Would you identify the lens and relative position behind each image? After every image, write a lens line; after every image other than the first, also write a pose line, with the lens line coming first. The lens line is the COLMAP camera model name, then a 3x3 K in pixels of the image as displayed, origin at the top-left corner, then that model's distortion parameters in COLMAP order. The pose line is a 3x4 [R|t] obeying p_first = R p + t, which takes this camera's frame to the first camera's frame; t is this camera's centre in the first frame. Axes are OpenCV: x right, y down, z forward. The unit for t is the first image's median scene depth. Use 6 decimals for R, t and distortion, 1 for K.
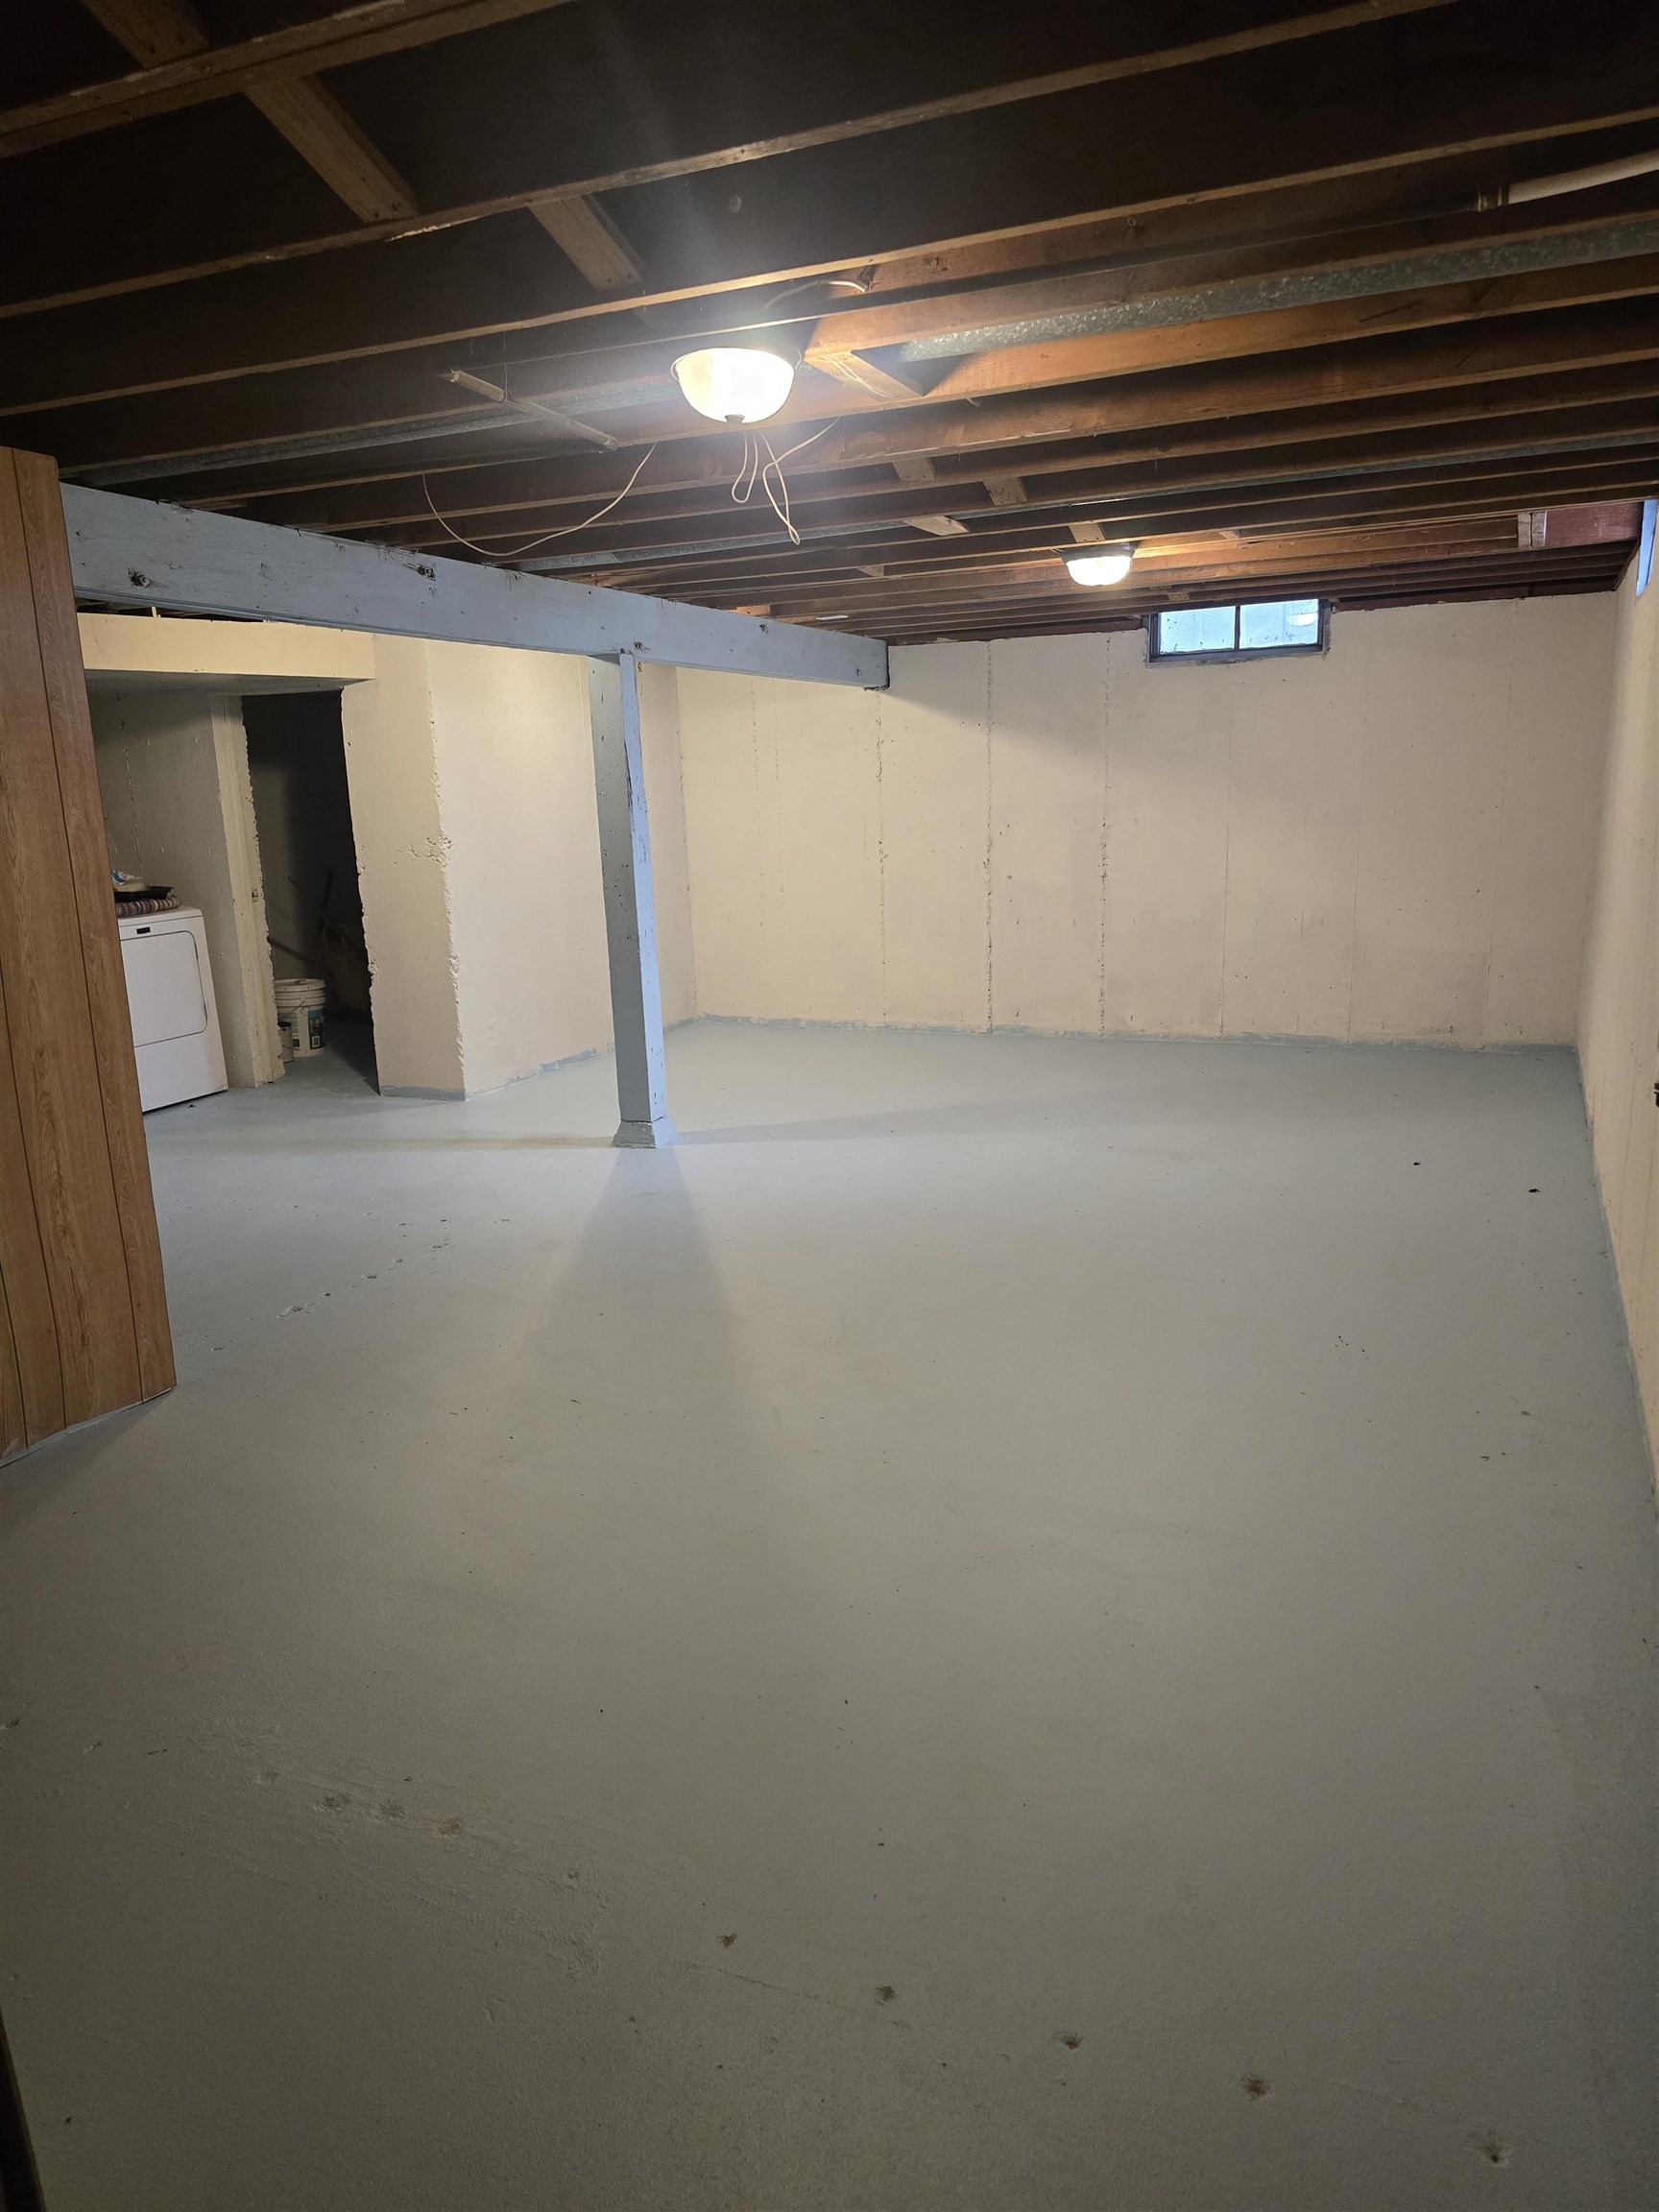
lens RADIAL K [[1493.1, 0, 838.0], [0, 1493.1, 1134.8], [0, 0, 1]] dist [0.061696, -0.052281]
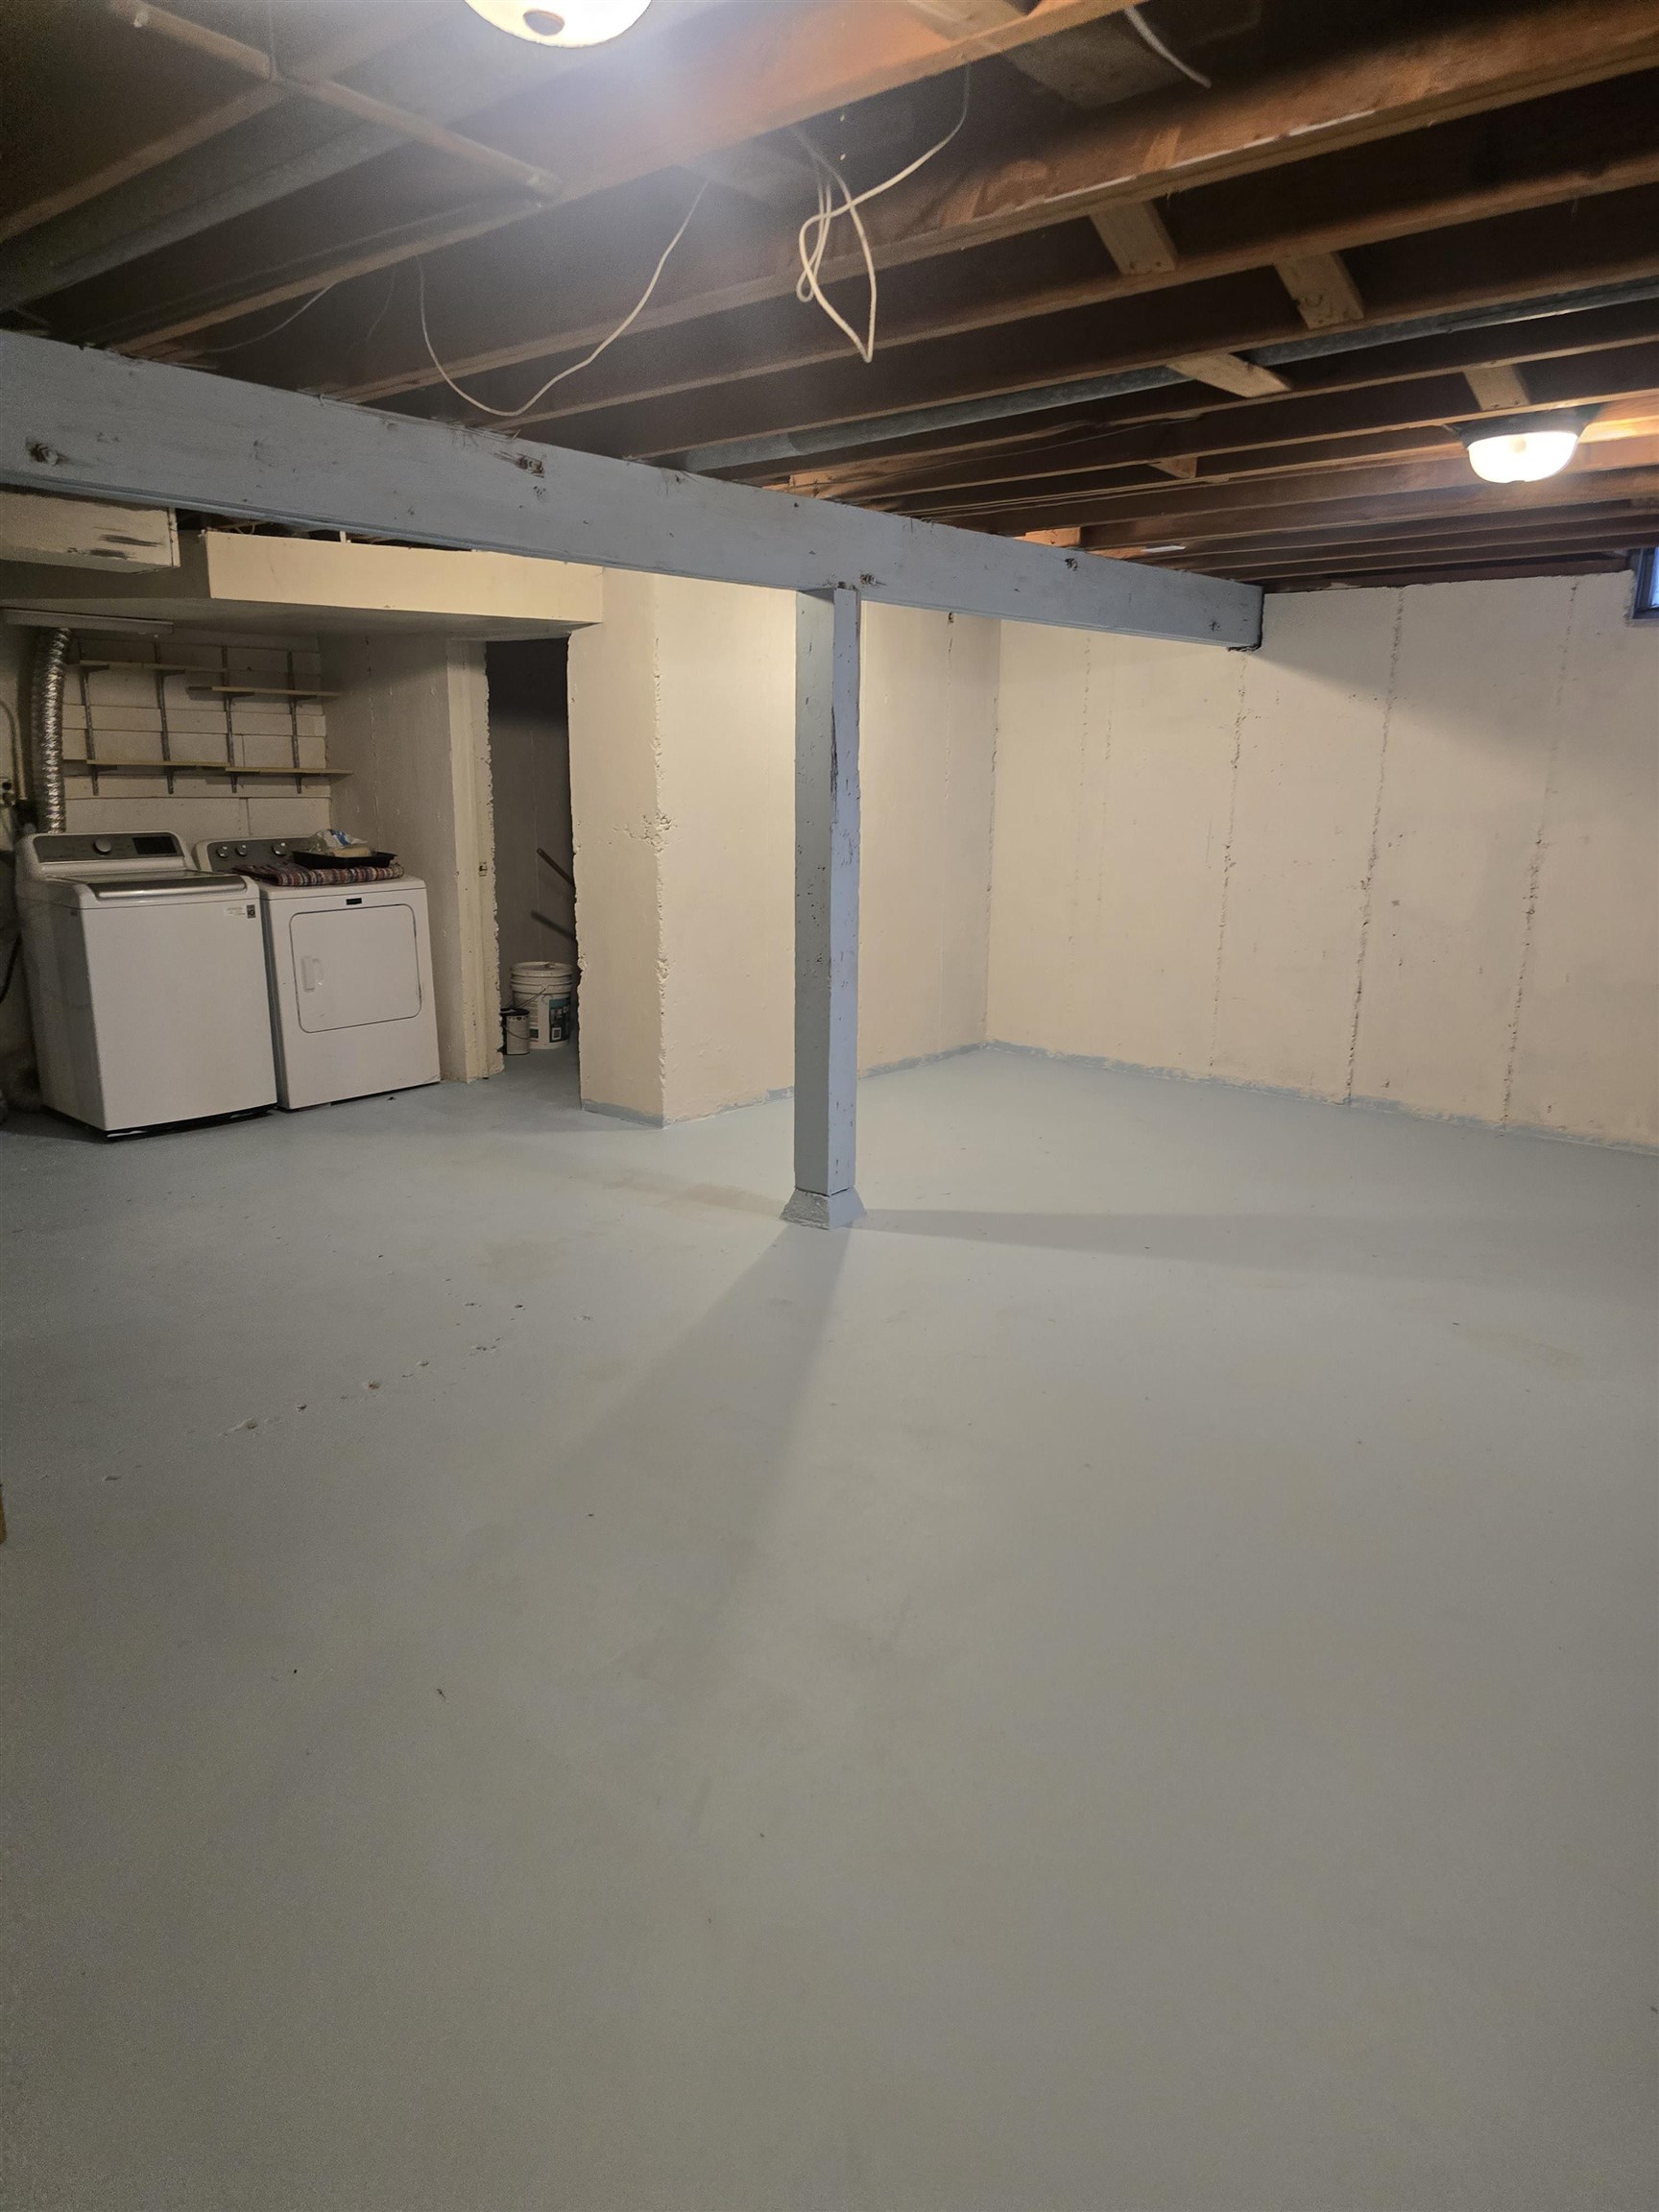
lens RADIAL K [[1493.1, 0, 838.0], [0, 1493.1, 1134.8], [0, 0, 1]] dist [0.061696, -0.052281]
pose [[0.954274, 0.113221, -0.276663, 0.076597], [-0.108475, 0.993569, 0.032449, -0.055827], [0.278558, -0.000954, 0.960419, 0.213955]]
